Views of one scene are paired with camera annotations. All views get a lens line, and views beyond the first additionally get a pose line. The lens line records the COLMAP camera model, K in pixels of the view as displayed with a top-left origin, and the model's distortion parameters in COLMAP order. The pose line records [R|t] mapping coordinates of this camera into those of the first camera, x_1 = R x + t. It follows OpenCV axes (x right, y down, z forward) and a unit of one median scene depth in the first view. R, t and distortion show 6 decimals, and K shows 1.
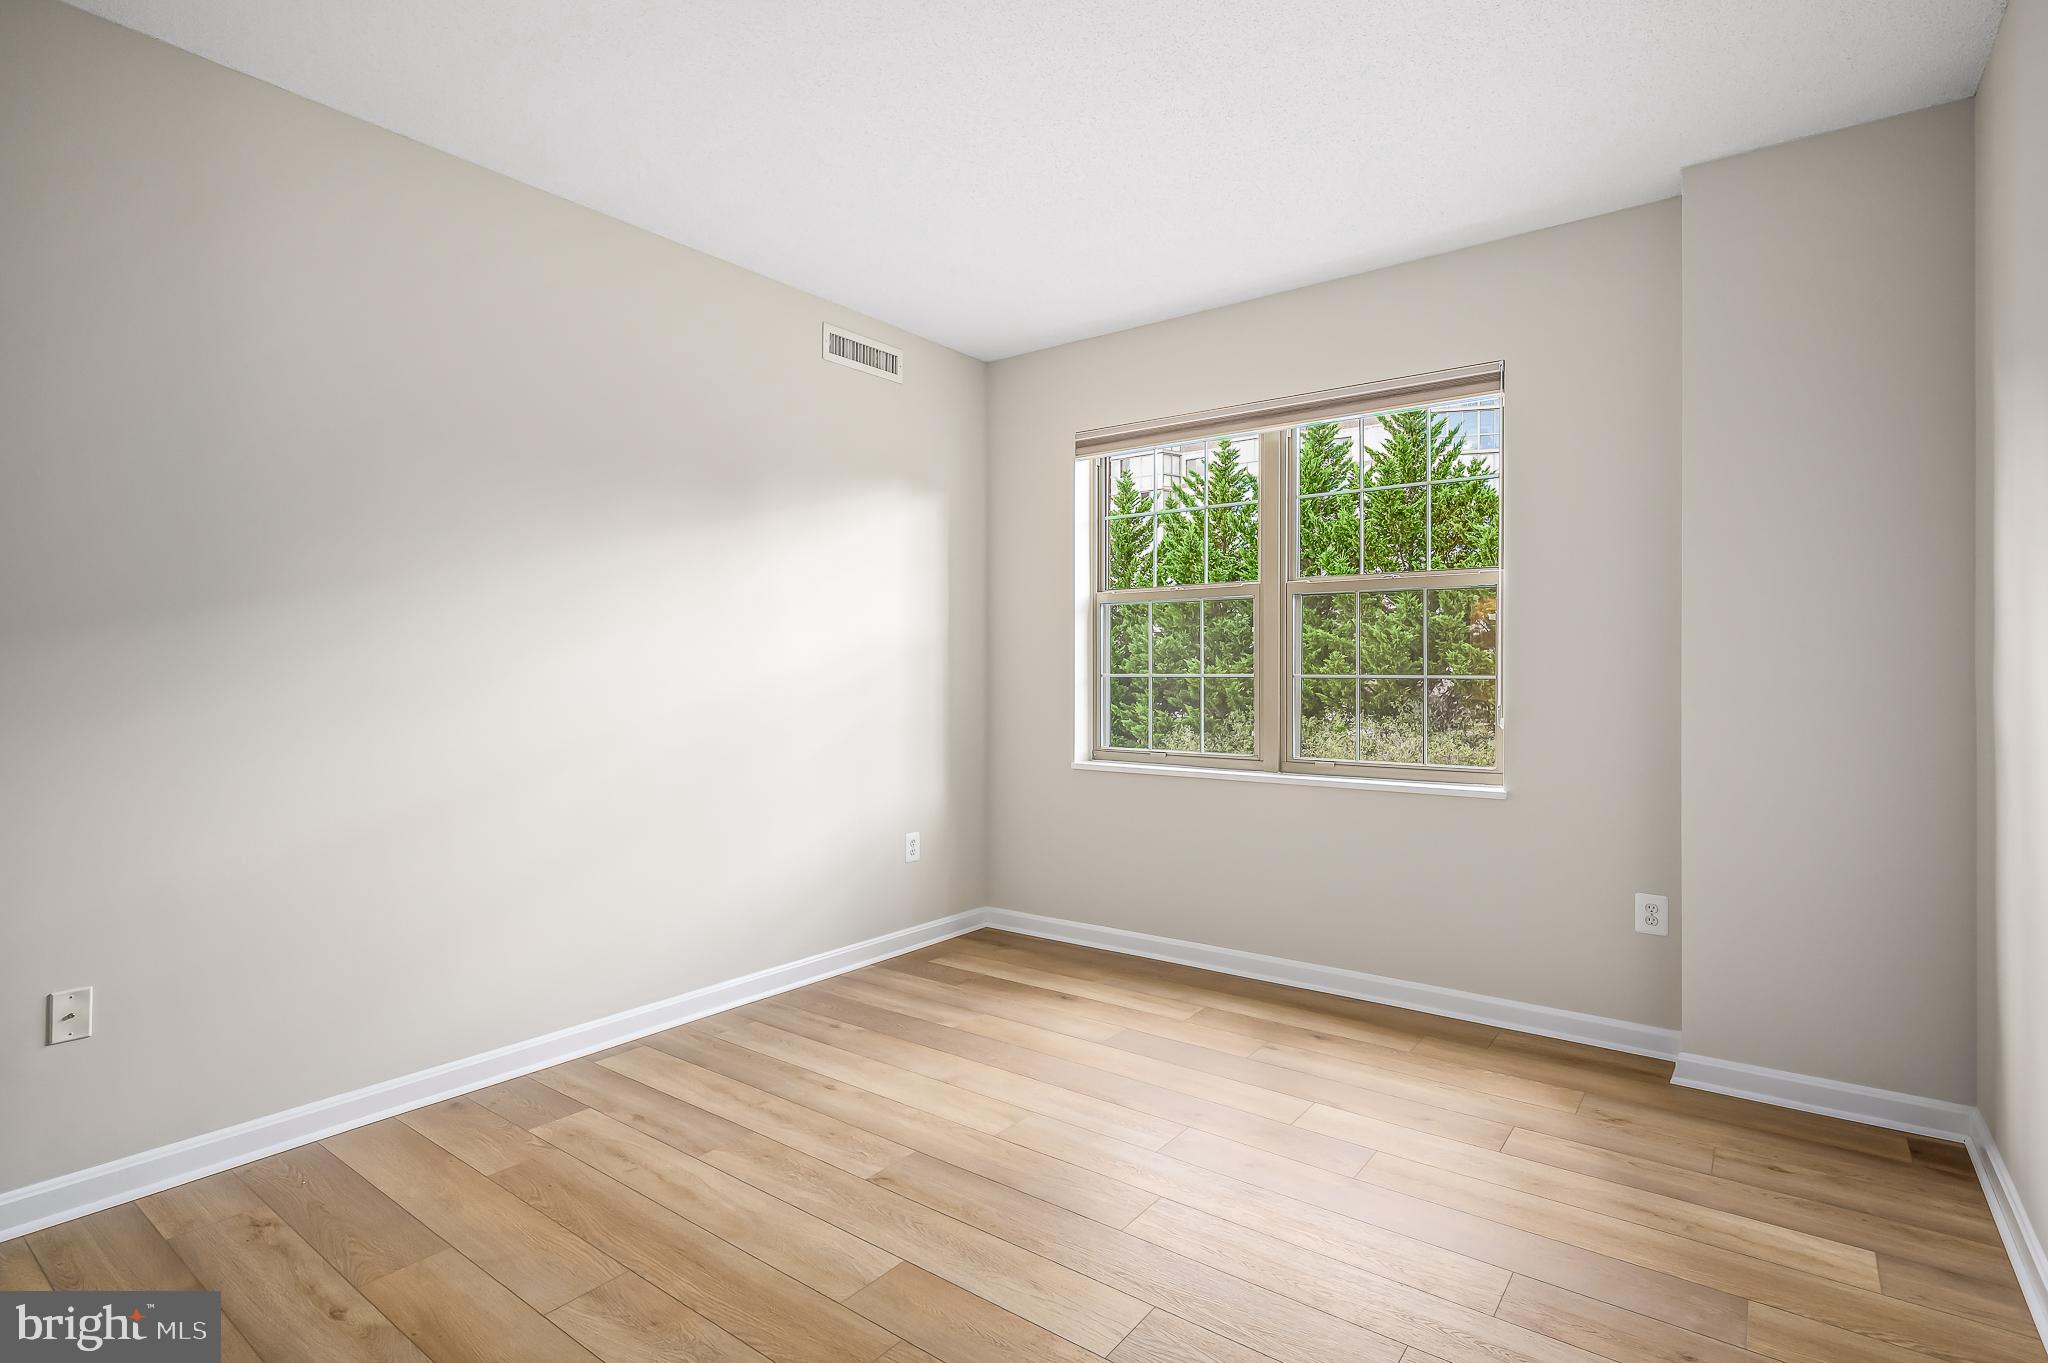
lens RADIAL K [[995.1, 0, 1020.1], [0, 995.1, 683.6], [0, 0, 1]] dist [0.006774, -0.003465]
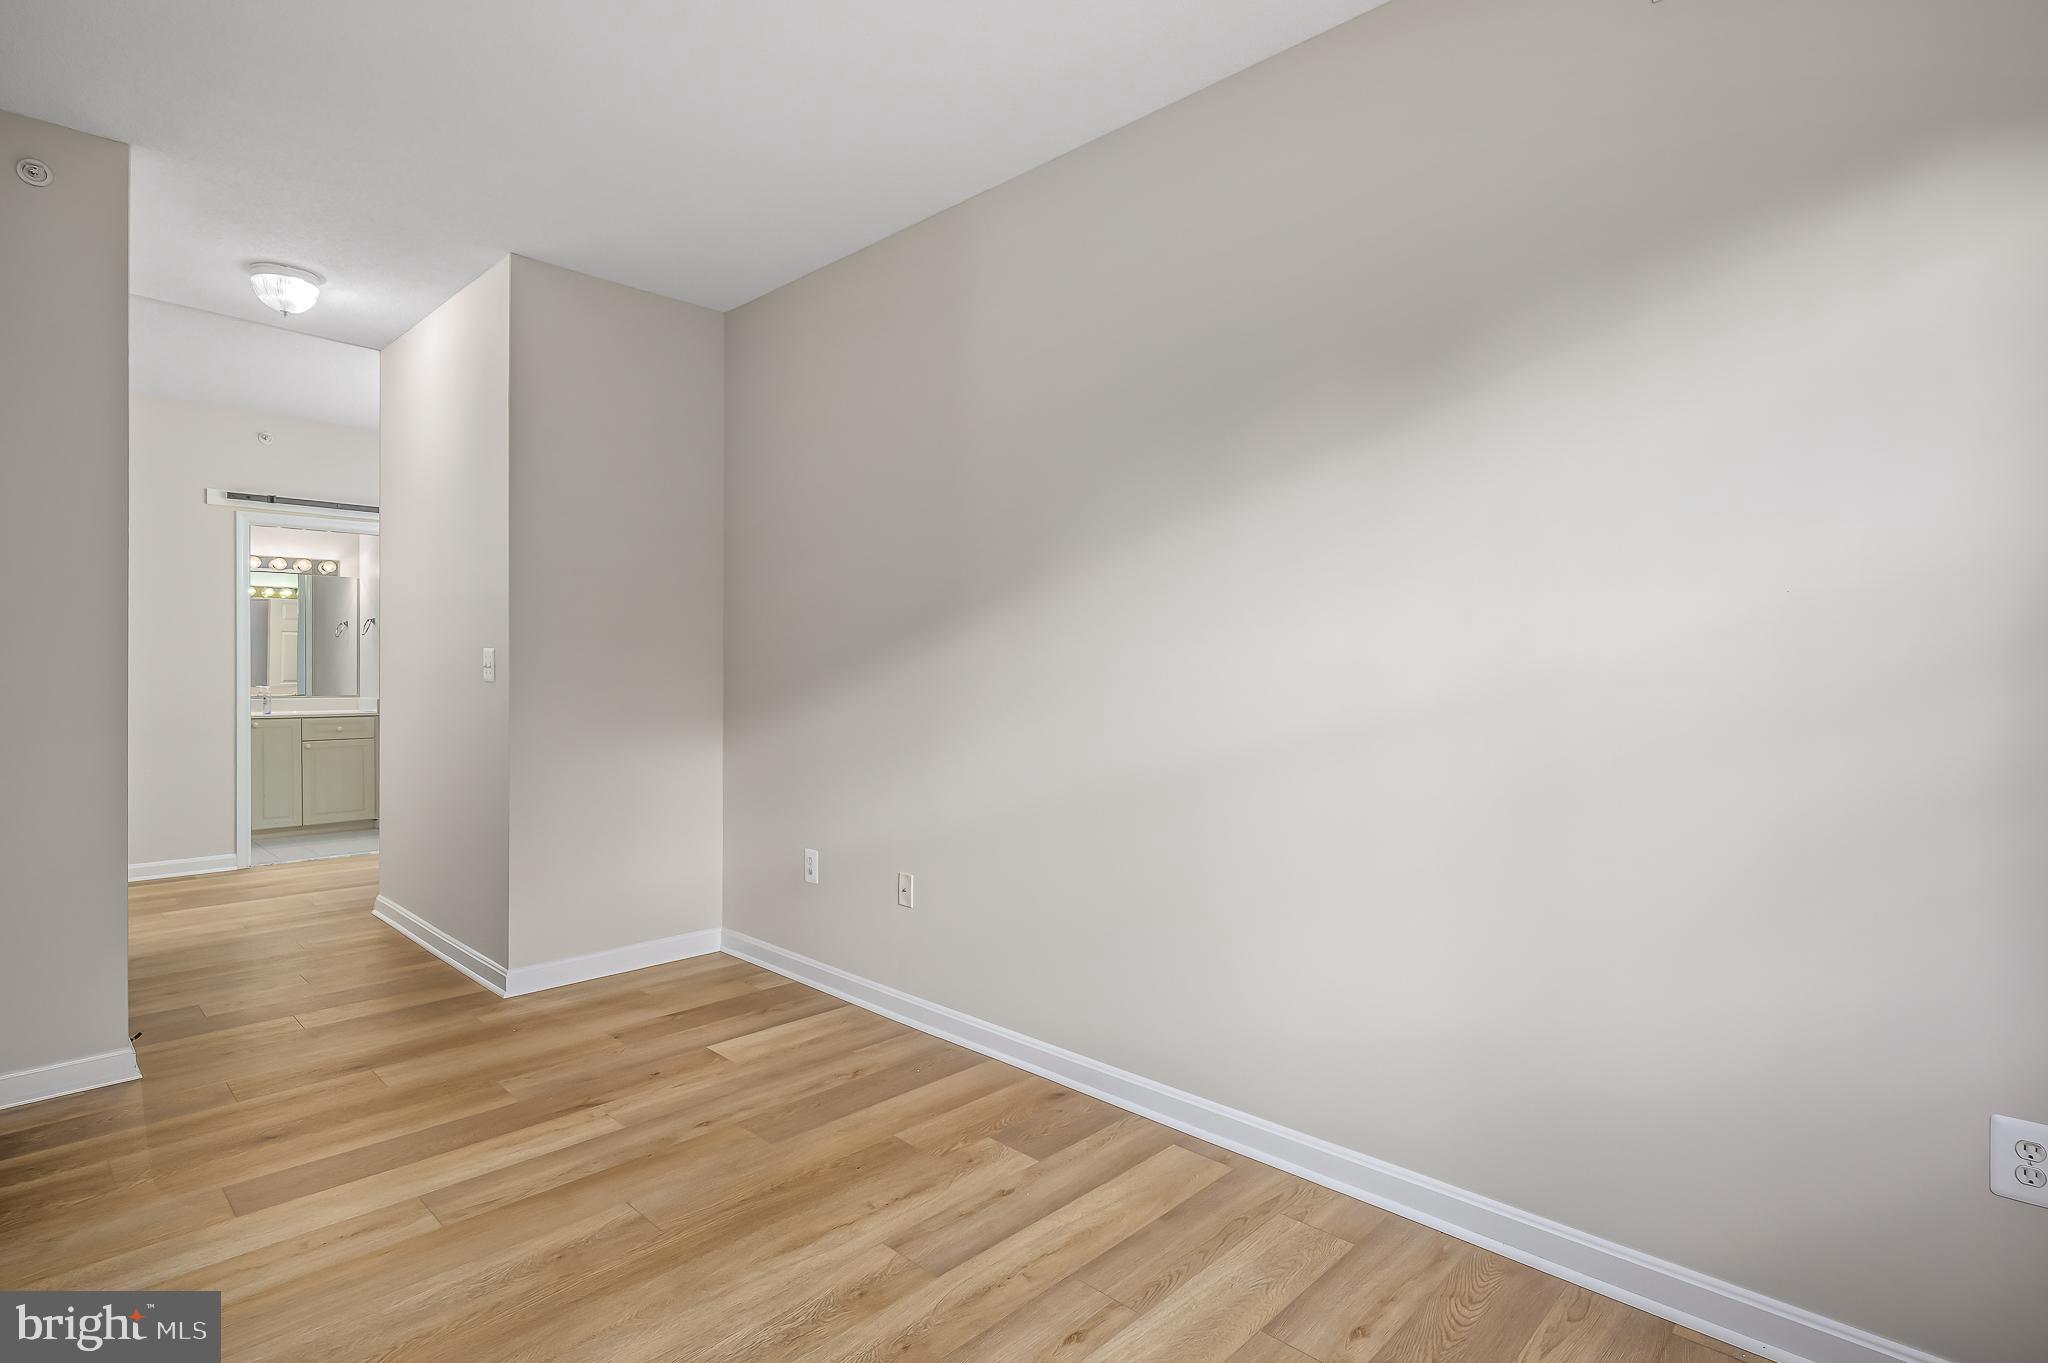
lens RADIAL K [[995.1, 0, 1017.8], [0, 995.1, 679.7], [0, 0, 1]] dist [0.006774, -0.003465]
pose [[-0.121813, 0.004312, -0.992544, 0.434321], [-0.008812, 0.999946, 0.005425, -0.000617], [0.992514, 0.009407, -0.121768, 1.079140]]
